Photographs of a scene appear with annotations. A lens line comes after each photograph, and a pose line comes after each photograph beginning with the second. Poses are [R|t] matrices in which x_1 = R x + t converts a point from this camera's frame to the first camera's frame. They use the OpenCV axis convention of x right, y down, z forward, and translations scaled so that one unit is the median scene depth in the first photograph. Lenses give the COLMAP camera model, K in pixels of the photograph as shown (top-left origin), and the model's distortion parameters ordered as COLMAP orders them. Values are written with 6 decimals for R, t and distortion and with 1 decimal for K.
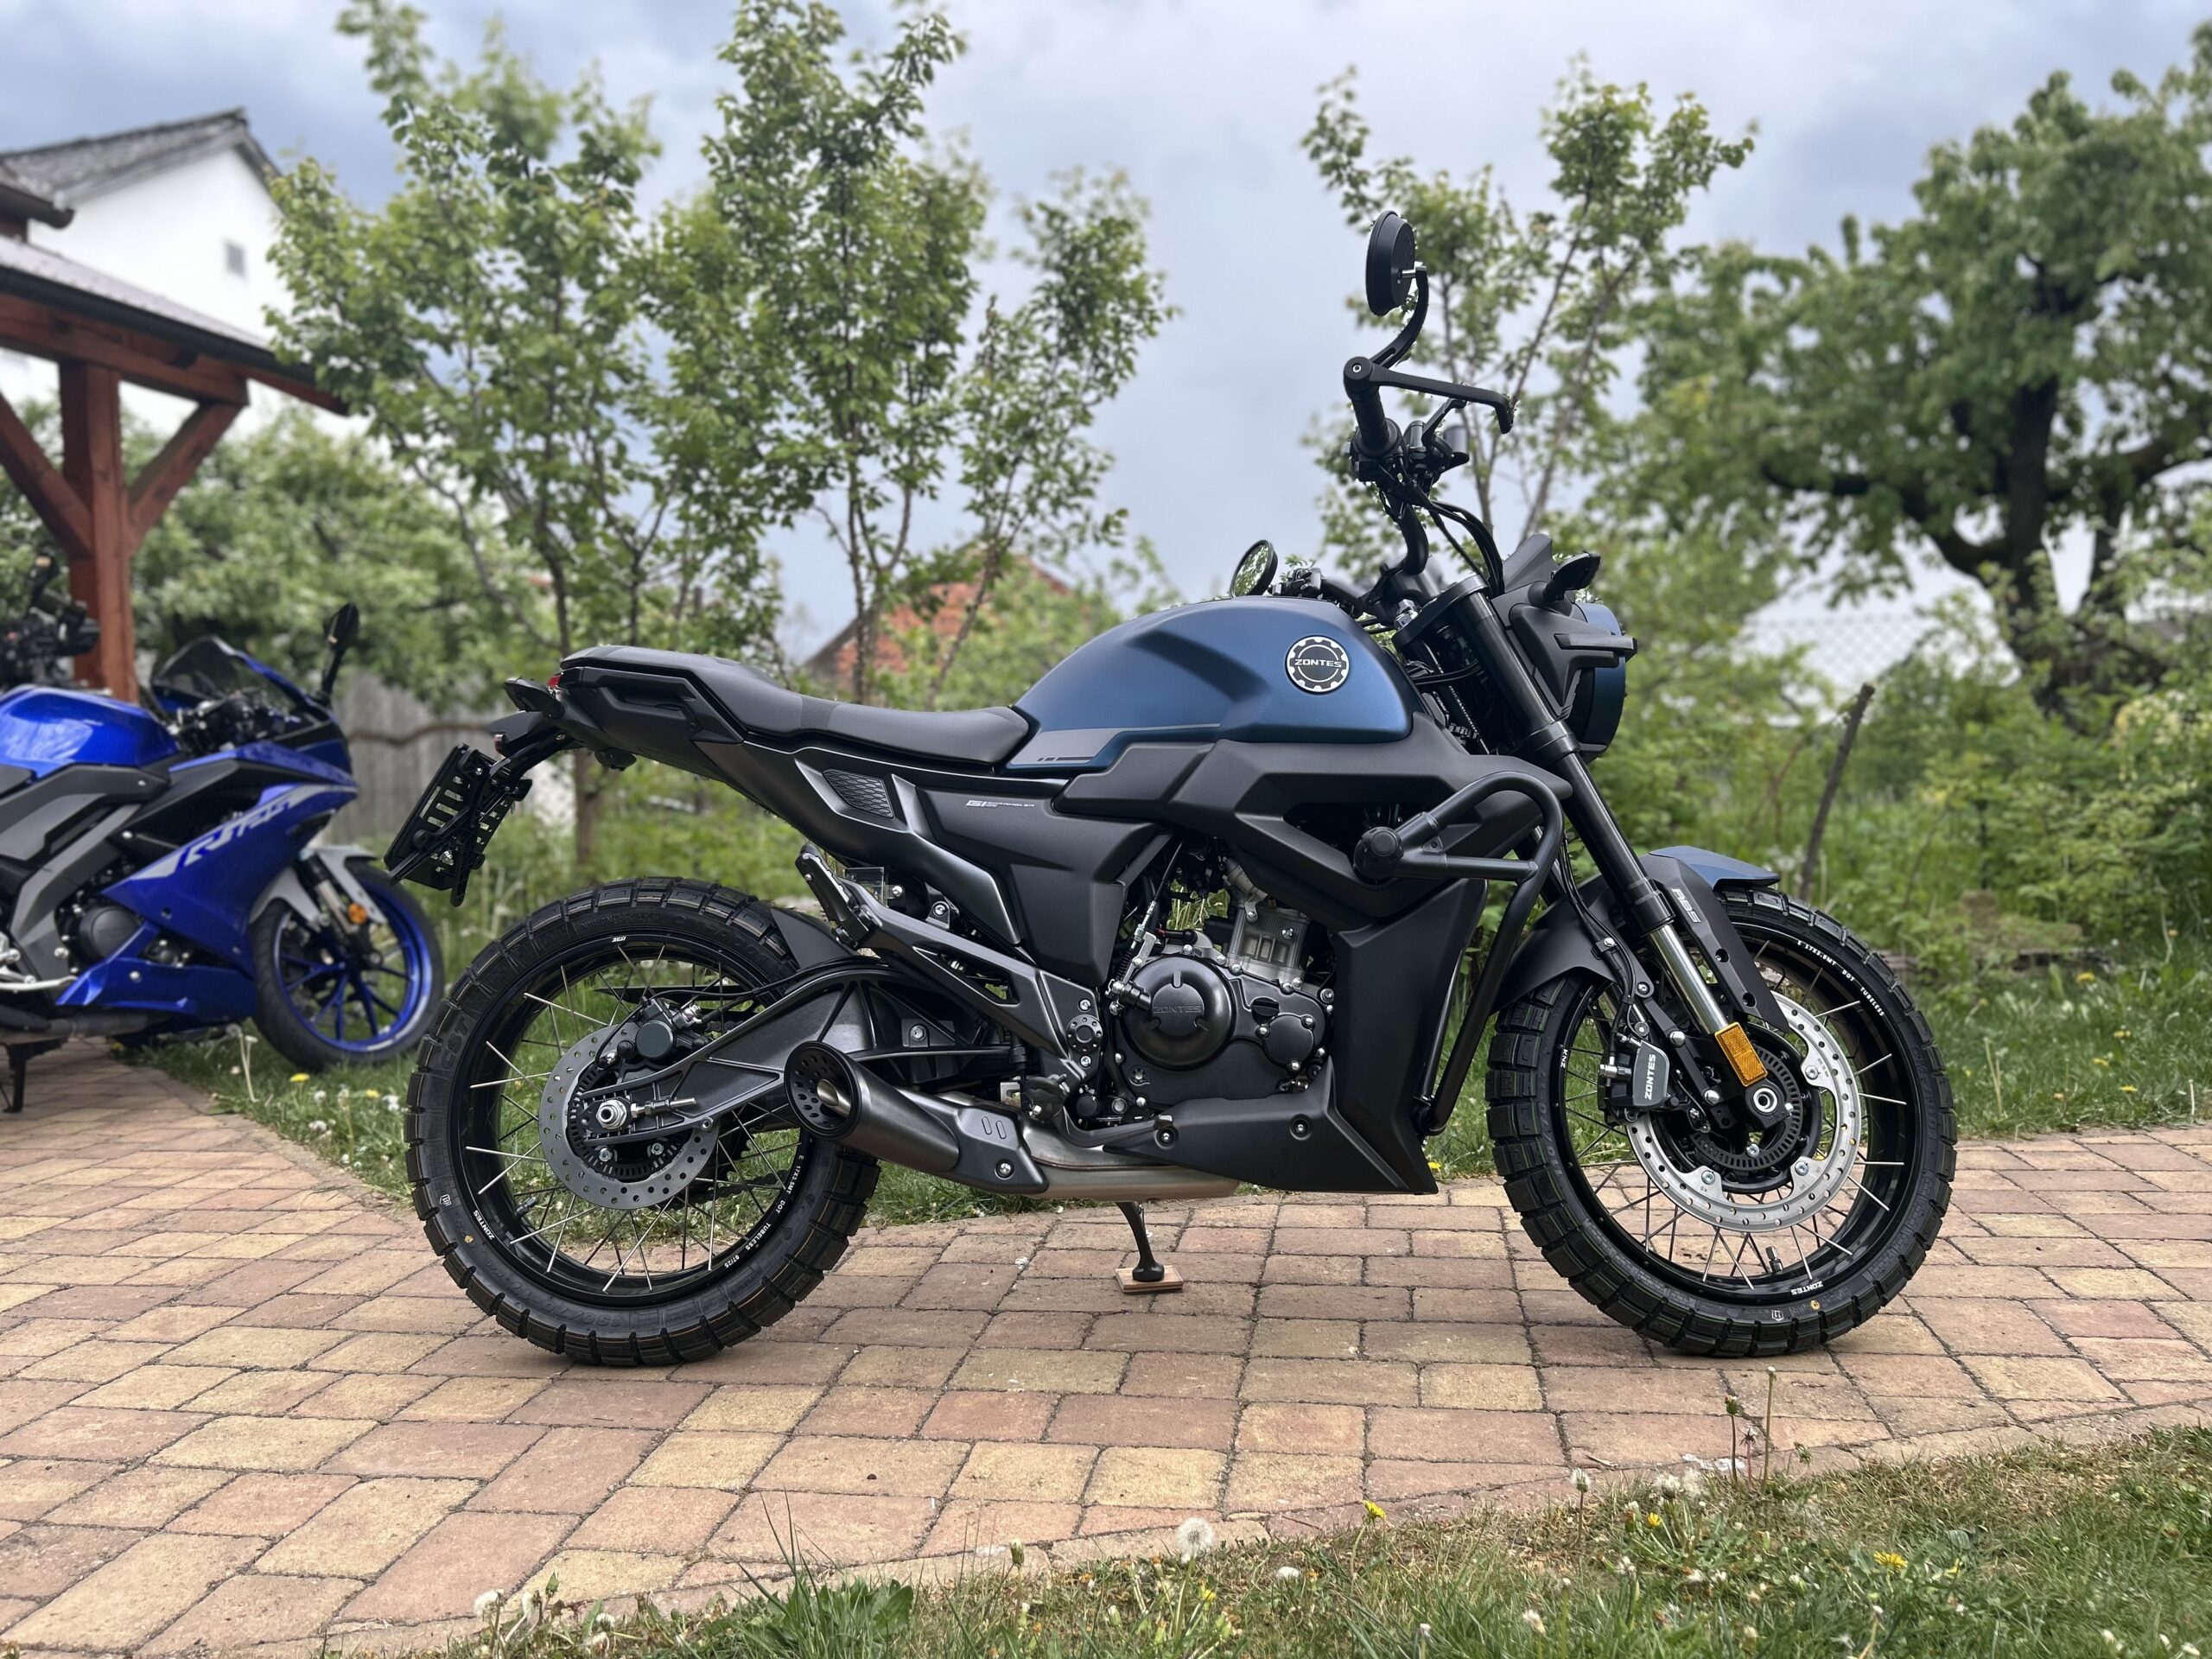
lens RADIAL K [[1696.2, 0, 1099.5], [0, 1696.2, 830.8], [0, 0, 1]] dist [0.030347, -0.008164]
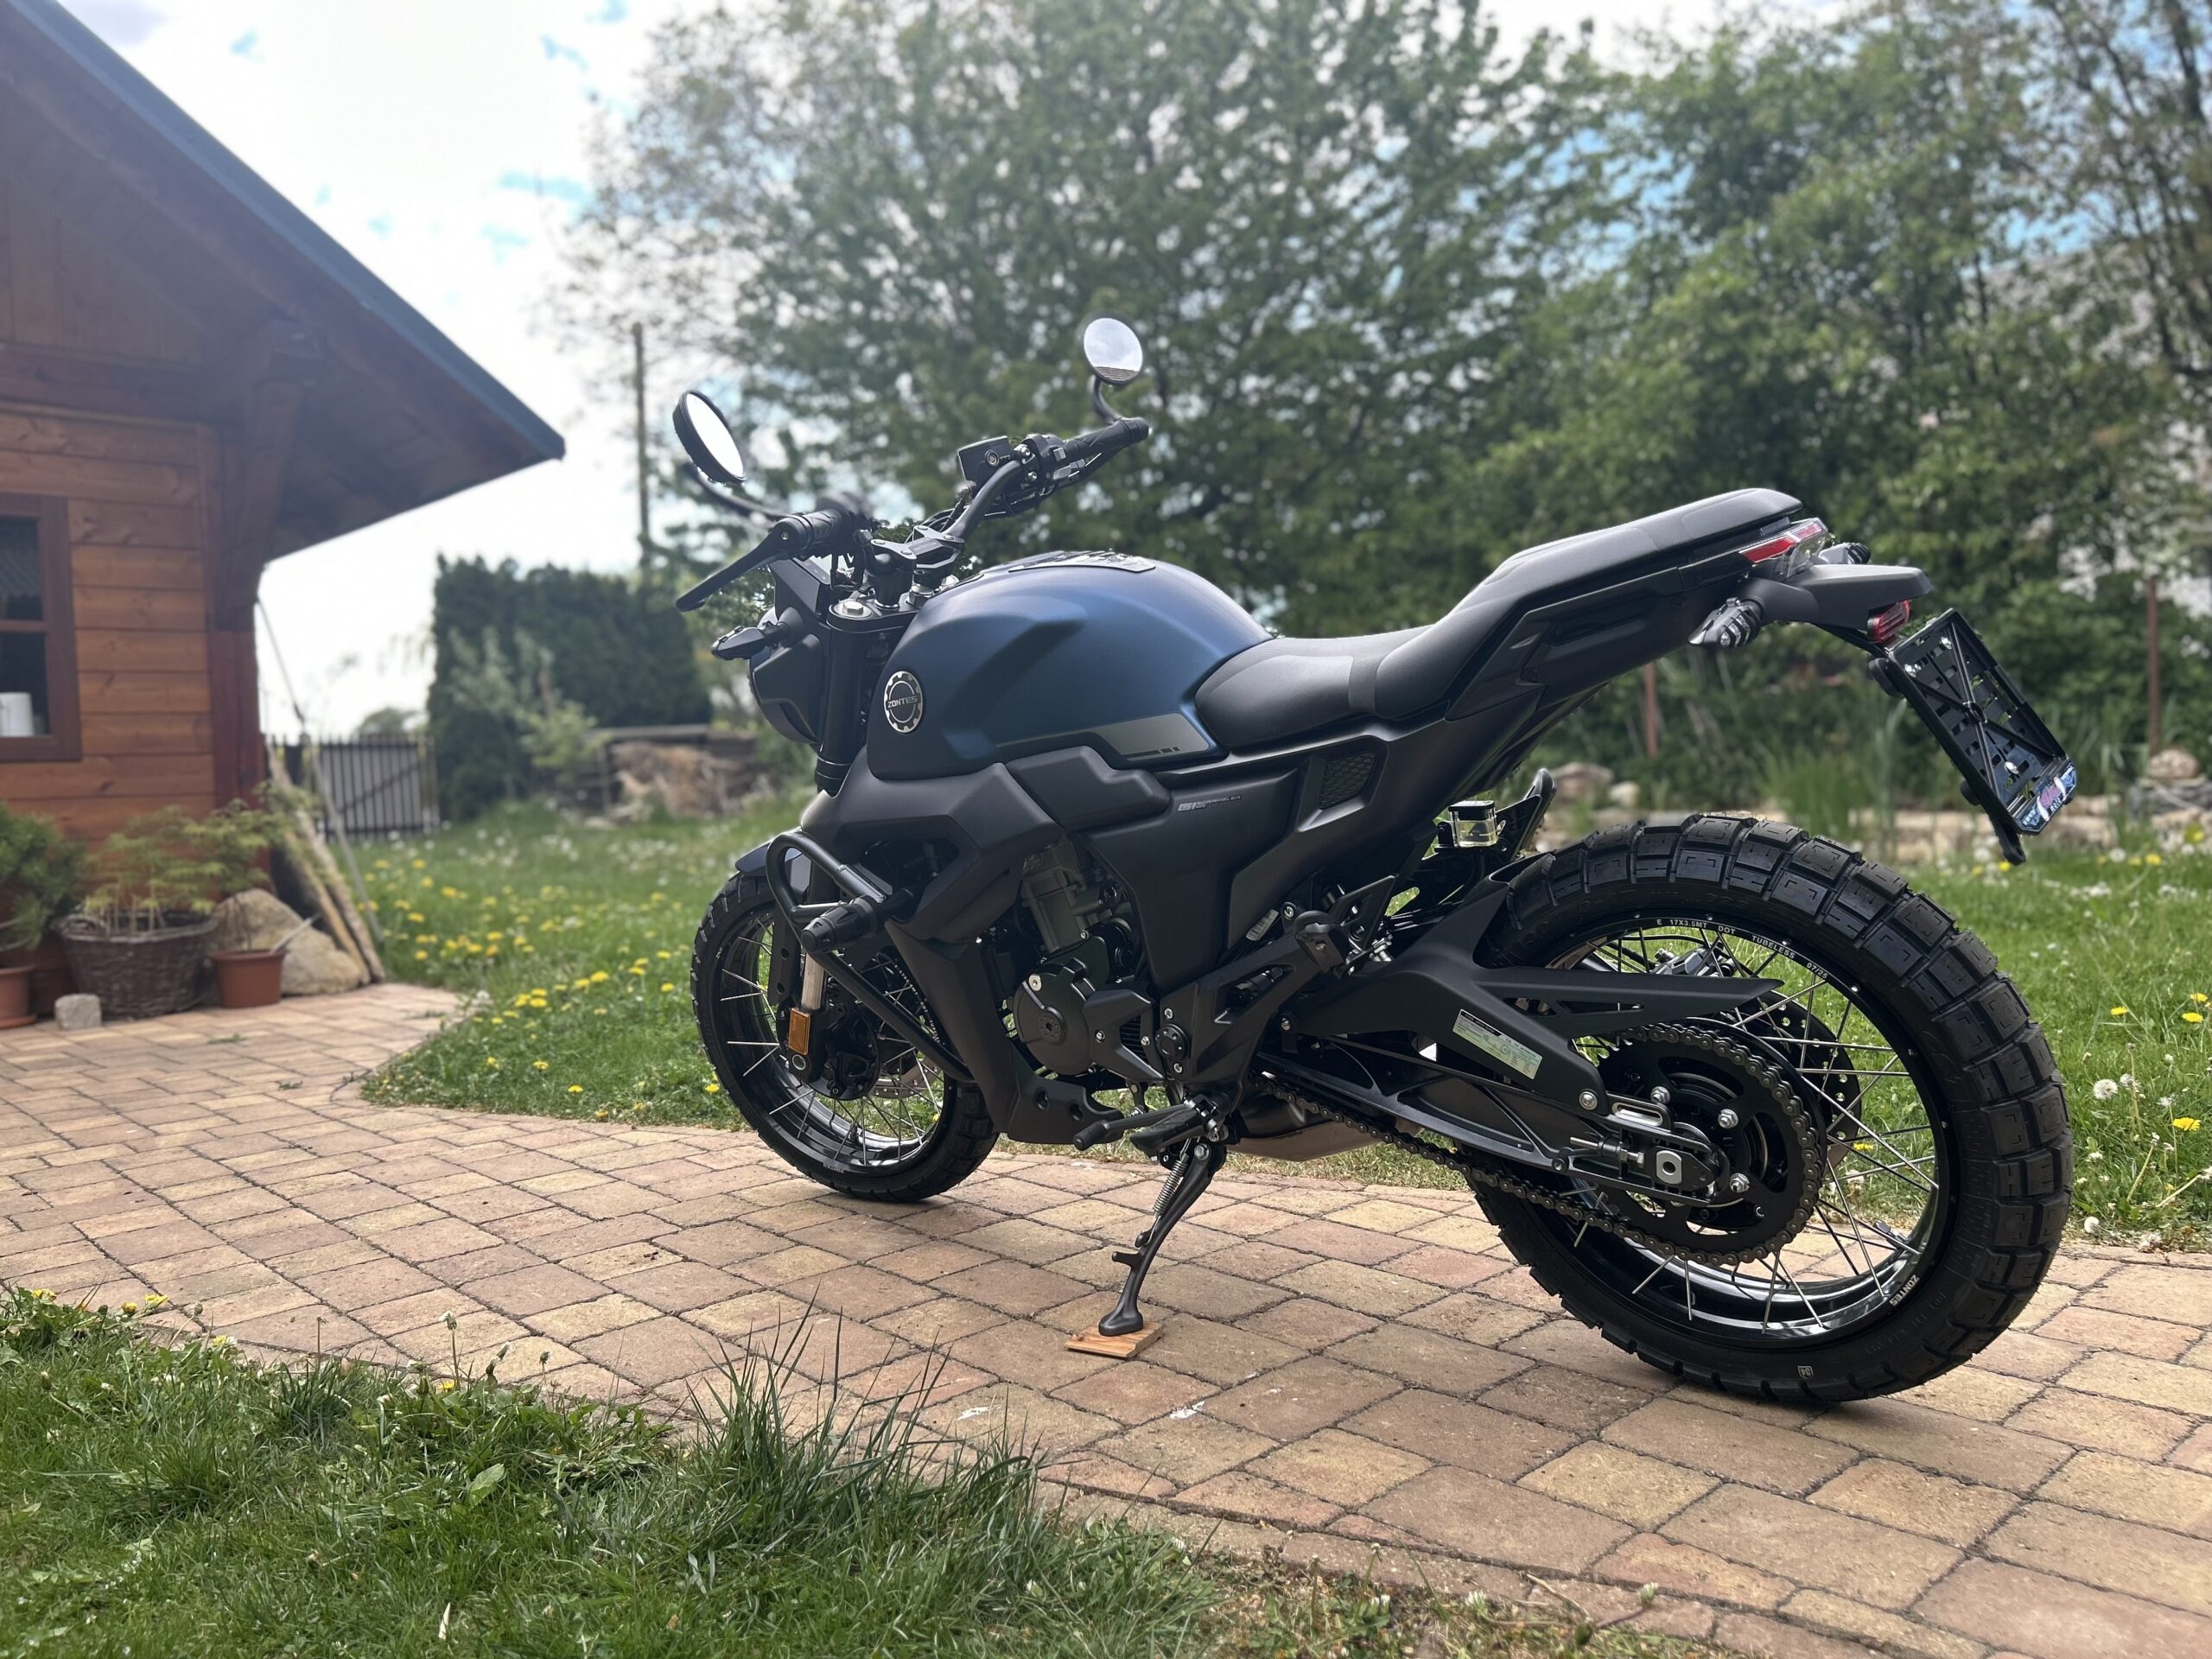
lens RADIAL K [[1658.3, 0, 1106.0], [0, 1658.3, 829.5], [0, 0, 1]] dist [0.037558, -0.037024]
pose [[-0.788650, 0.037463, 0.613700, -0.551507], [0.090280, 0.994379, 0.055314, -0.032634], [-0.608178, 0.099028, -0.787600, 1.878756]]
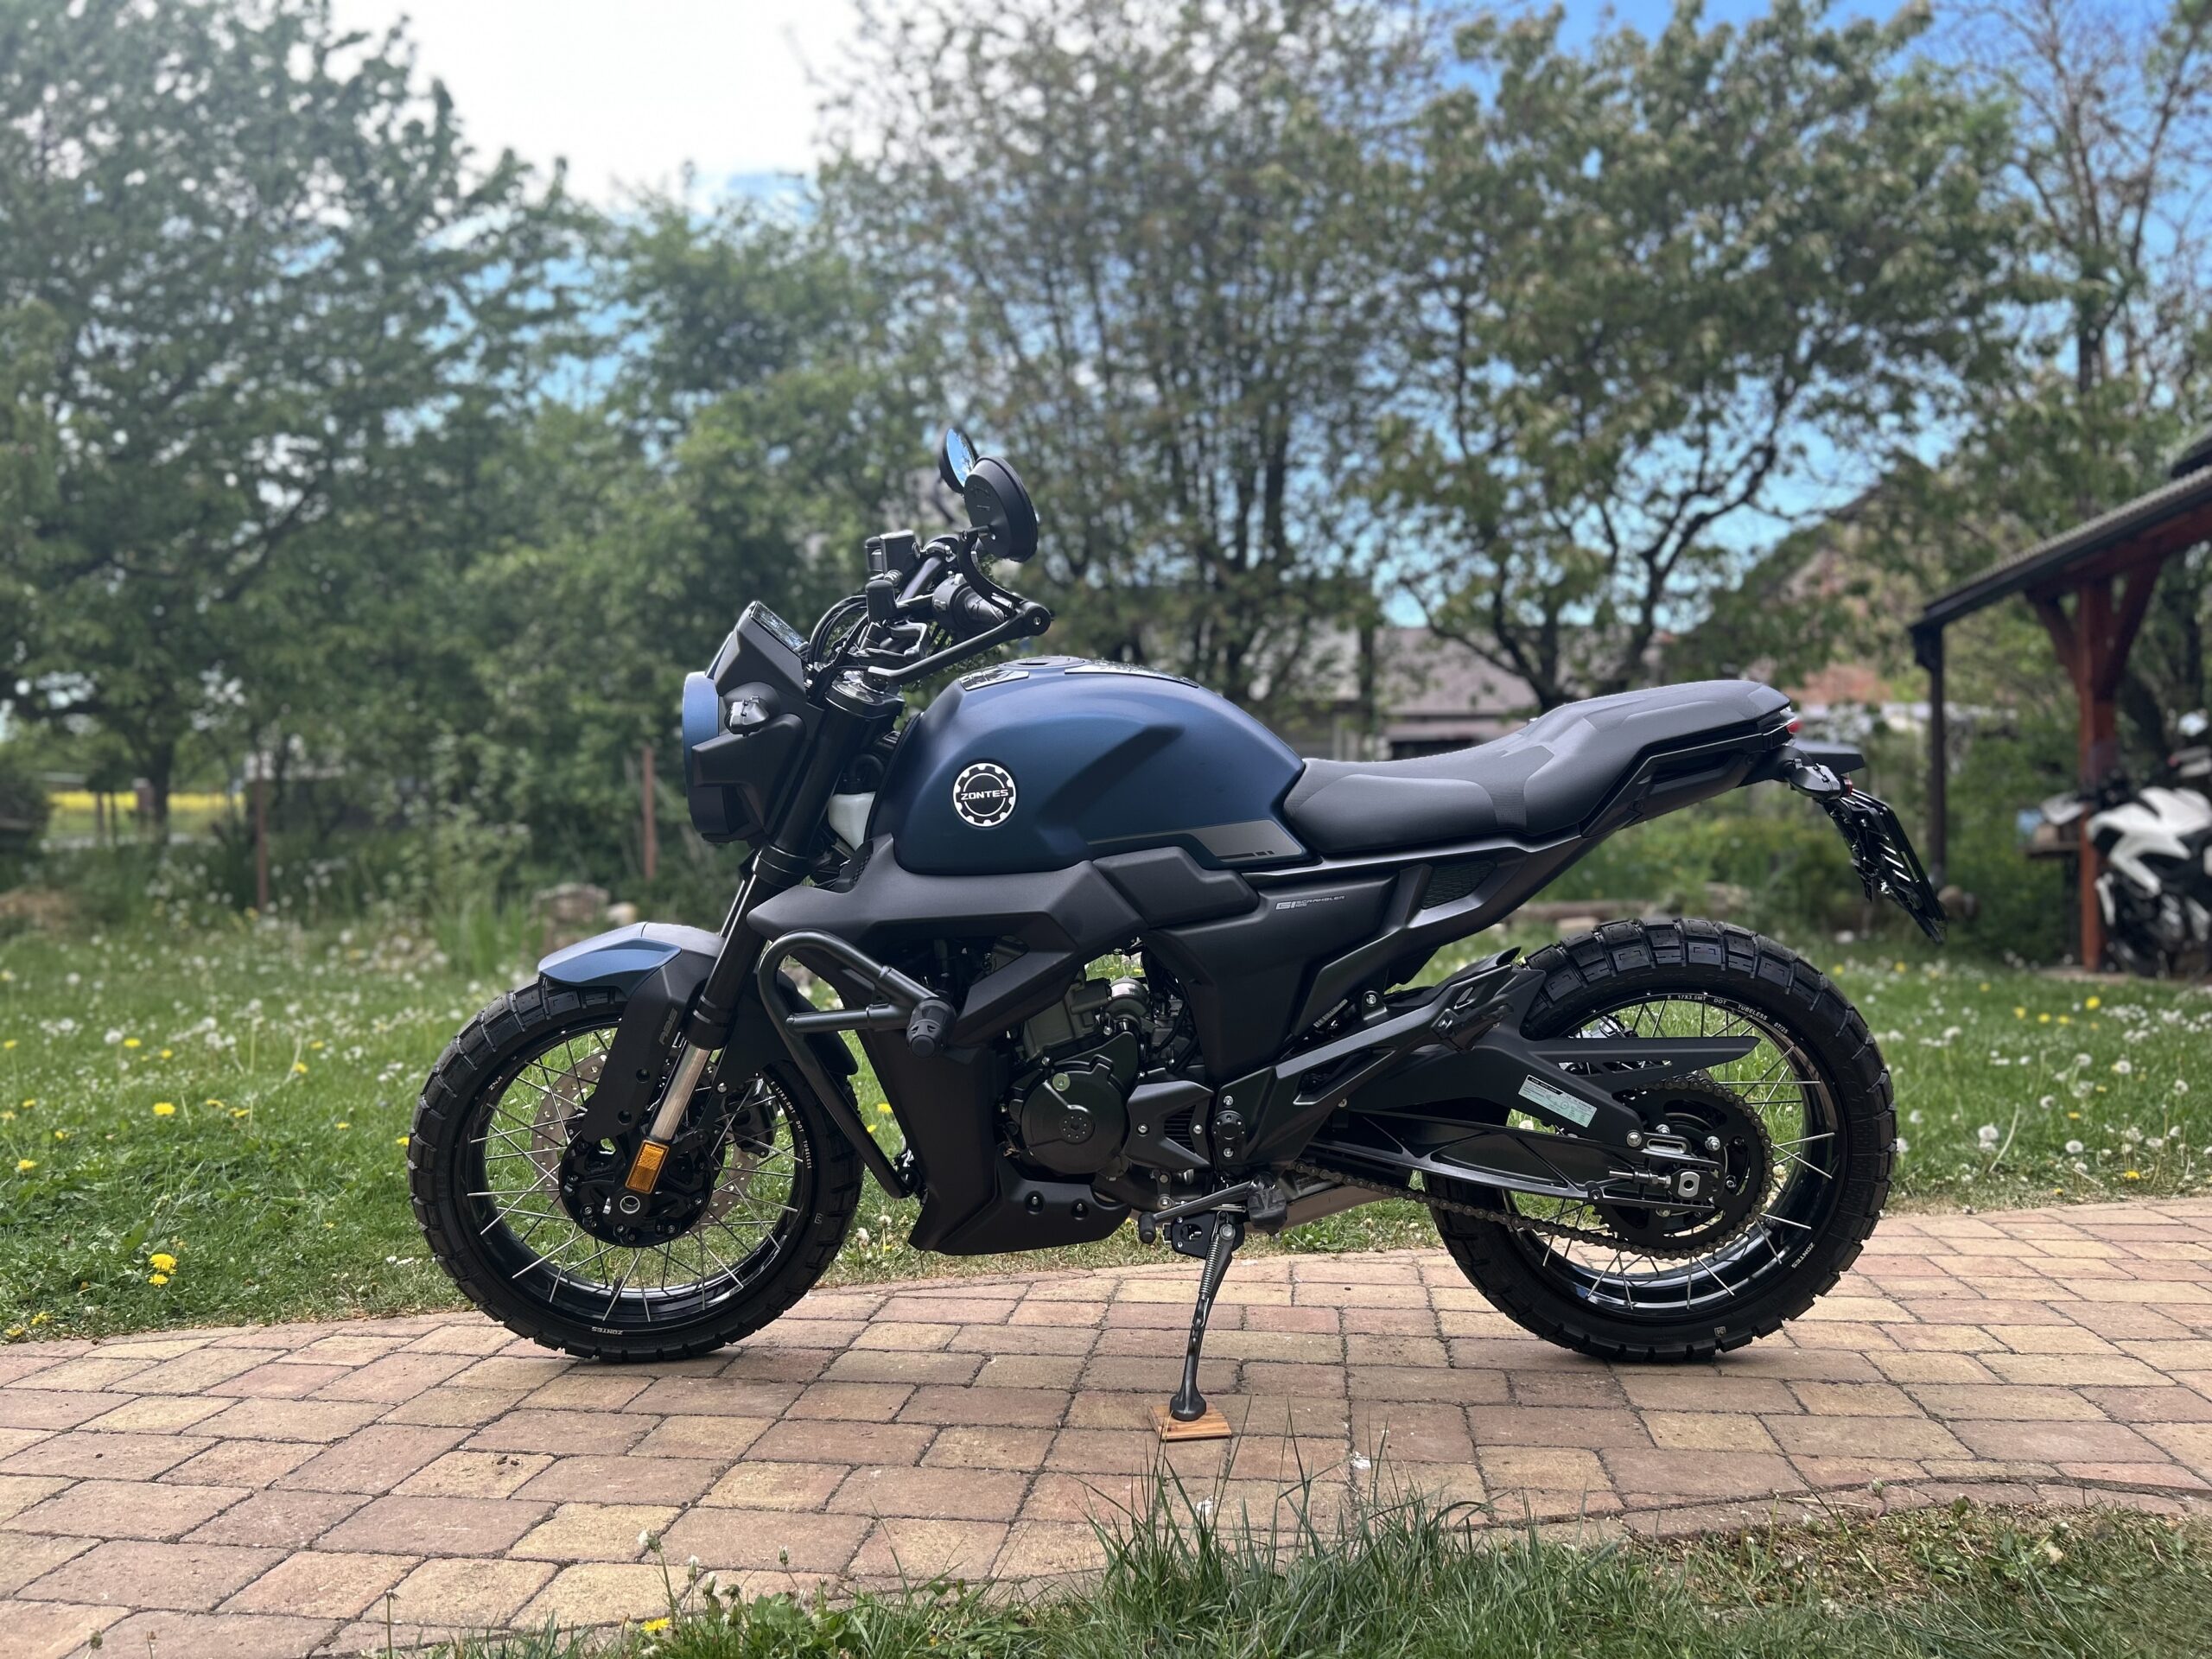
lens RADIAL K [[1658.3, 0, 1106.0], [0, 1658.3, 829.5], [0, 0, 1]] dist [0.037558, -0.037024]
pose [[-0.998558, 0.038311, -0.037611, 0.105082], [0.037313, 0.998942, 0.026879, -0.067184], [0.038601, 0.025437, -0.998931, 2.121809]]
